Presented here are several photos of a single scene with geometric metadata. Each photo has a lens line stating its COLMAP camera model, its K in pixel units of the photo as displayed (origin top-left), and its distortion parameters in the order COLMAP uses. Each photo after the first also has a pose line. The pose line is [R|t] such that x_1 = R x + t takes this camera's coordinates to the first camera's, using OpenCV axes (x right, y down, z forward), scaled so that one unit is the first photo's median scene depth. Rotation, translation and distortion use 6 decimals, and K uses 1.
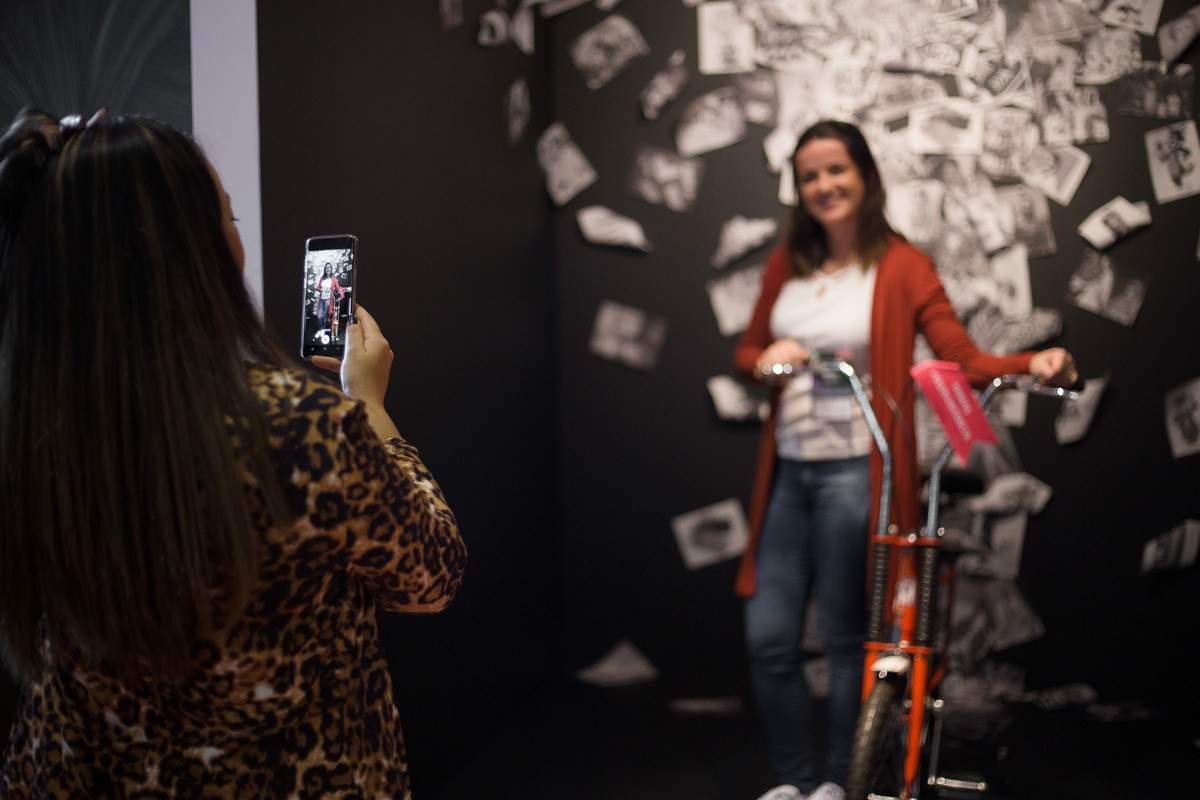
lens RADIAL K [[1770.1, 0, 596.7], [0, 1770.1, 383.6], [0, 0, 1]] dist [-0.095422, -0.066875]
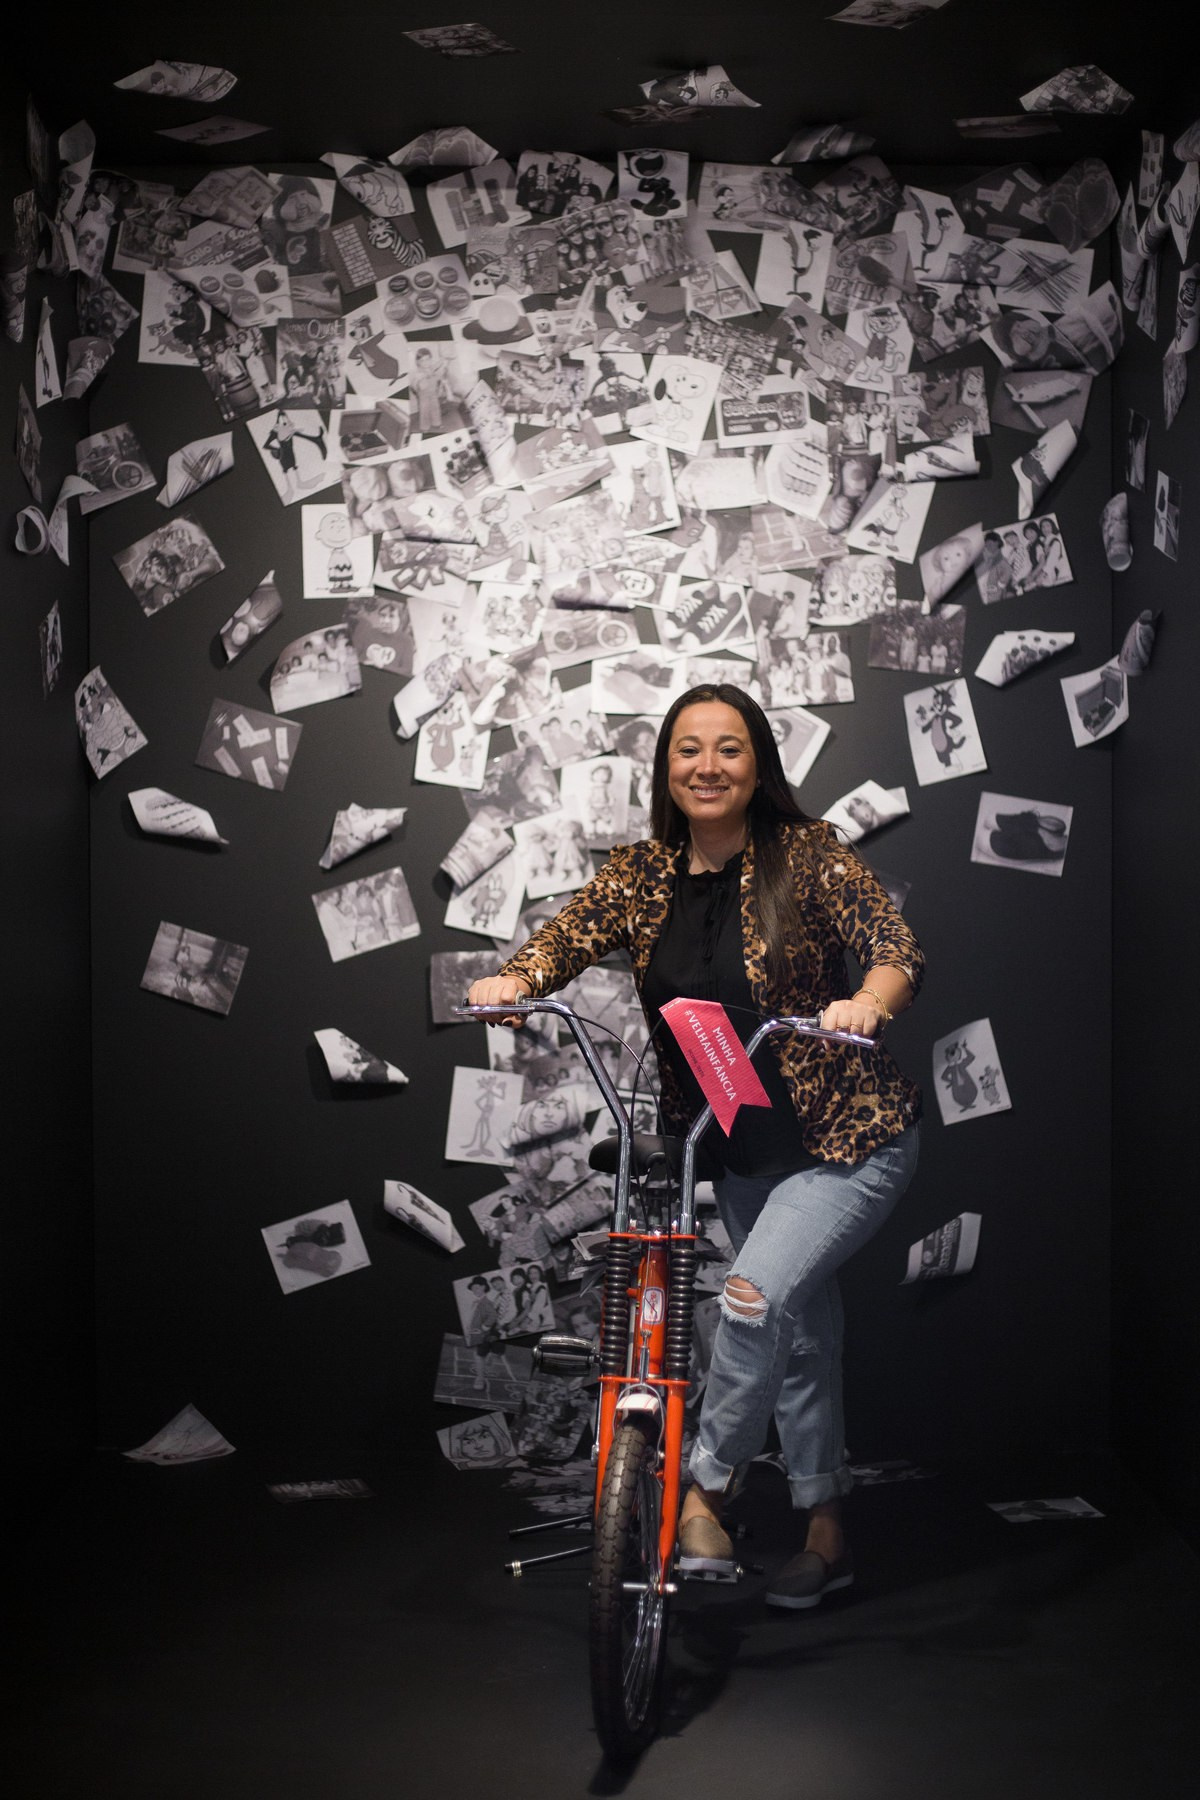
lens RADIAL K [[2655.2, 0, 597.5], [0, 2655.2, 872.2], [0, 0, 1]] dist [-0.095422, -0.066875]
pose [[0.972743, 0.005876, 0.231810, -0.075435], [0.009144, 0.997929, -0.063667, 0.004186], [-0.231704, 0.064051, 0.970675, -0.067576]]
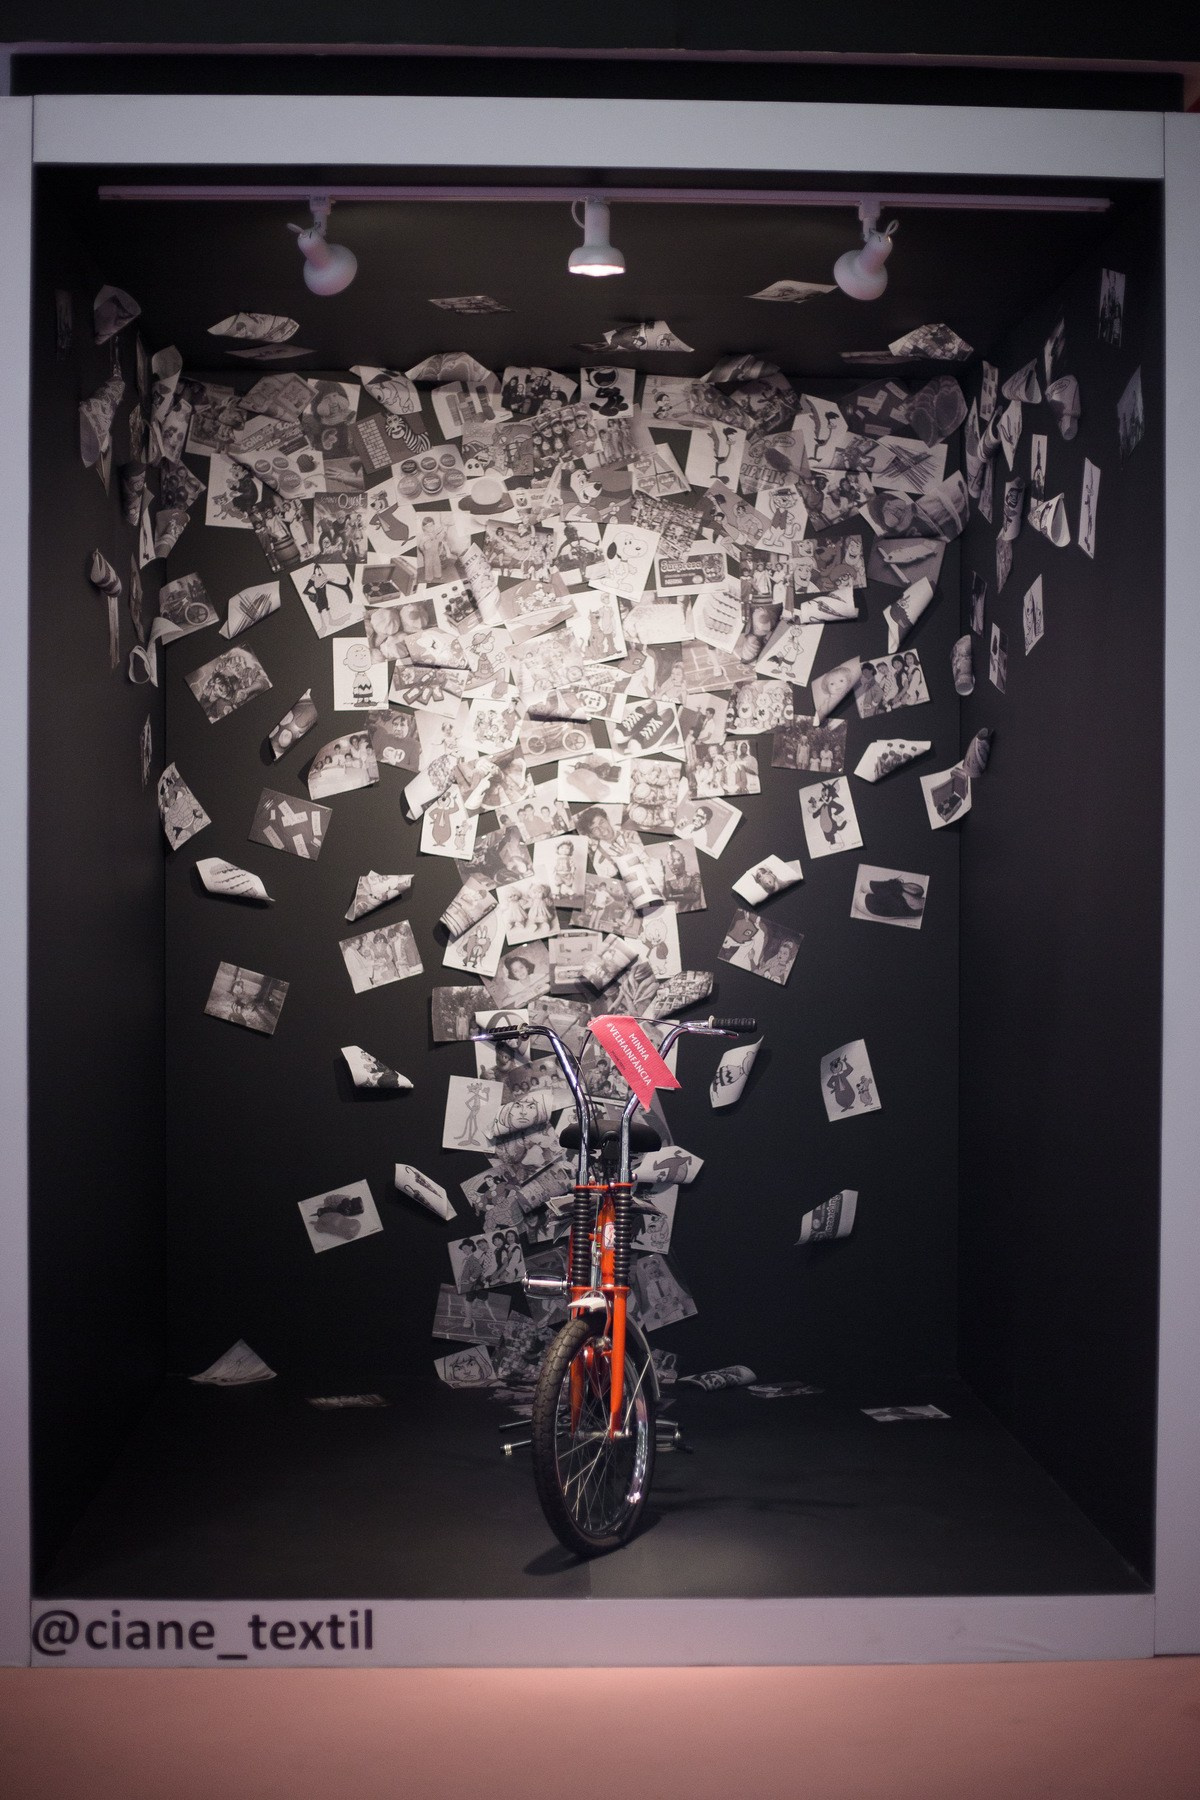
lens RADIAL K [[2655.2, 0, 597.5], [0, 2655.2, 872.2], [0, 0, 1]] dist [-0.095422, -0.066875]
pose [[0.962841, 0.013502, 0.269733, -0.186476], [0.007550, 0.997013, -0.076858, 0.015461], [-0.269965, 0.076039, 0.959863, -0.372783]]
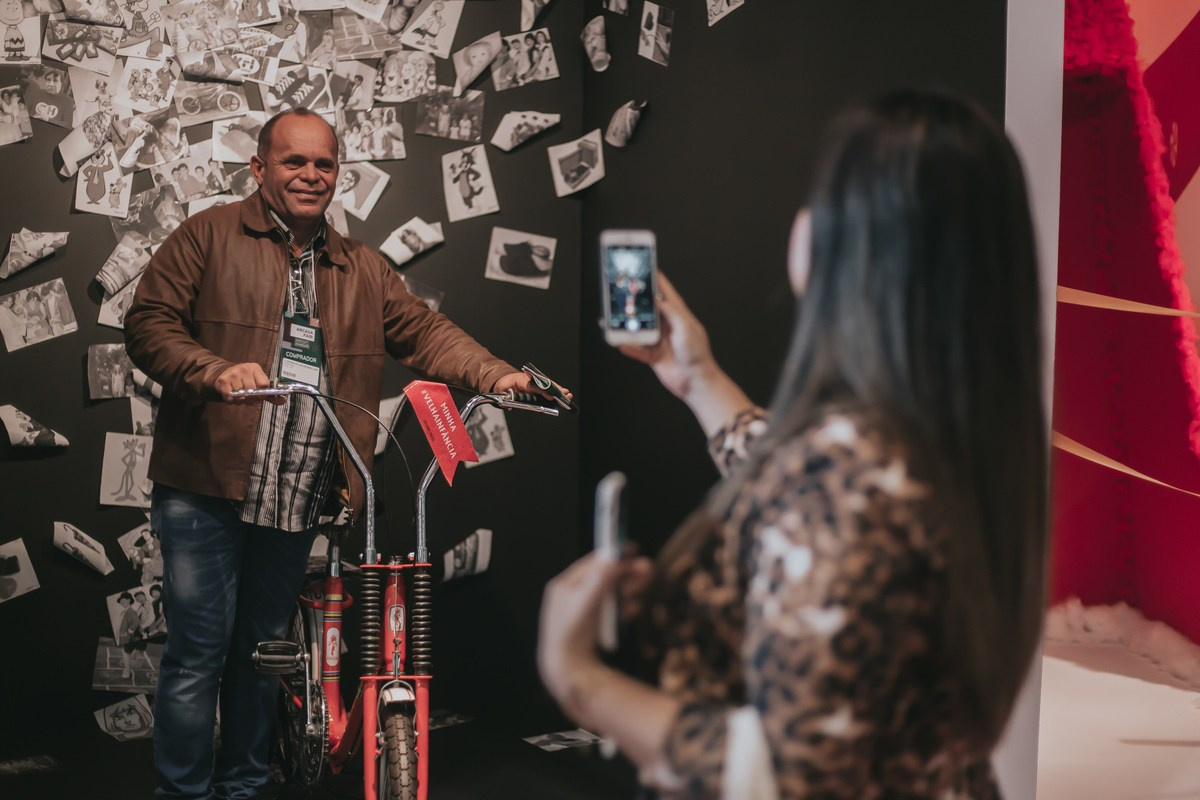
lens RADIAL K [[1770.1, 0, 596.7], [0, 1770.1, 383.6], [0, 0, 1]] dist [-0.095422, -0.066875]
pose [[0.818303, -0.017830, 0.574510, -0.205354], [0.022708, 0.999741, -0.001318, -0.005110], [-0.574338, 0.014124, 0.818496, 0.098340]]
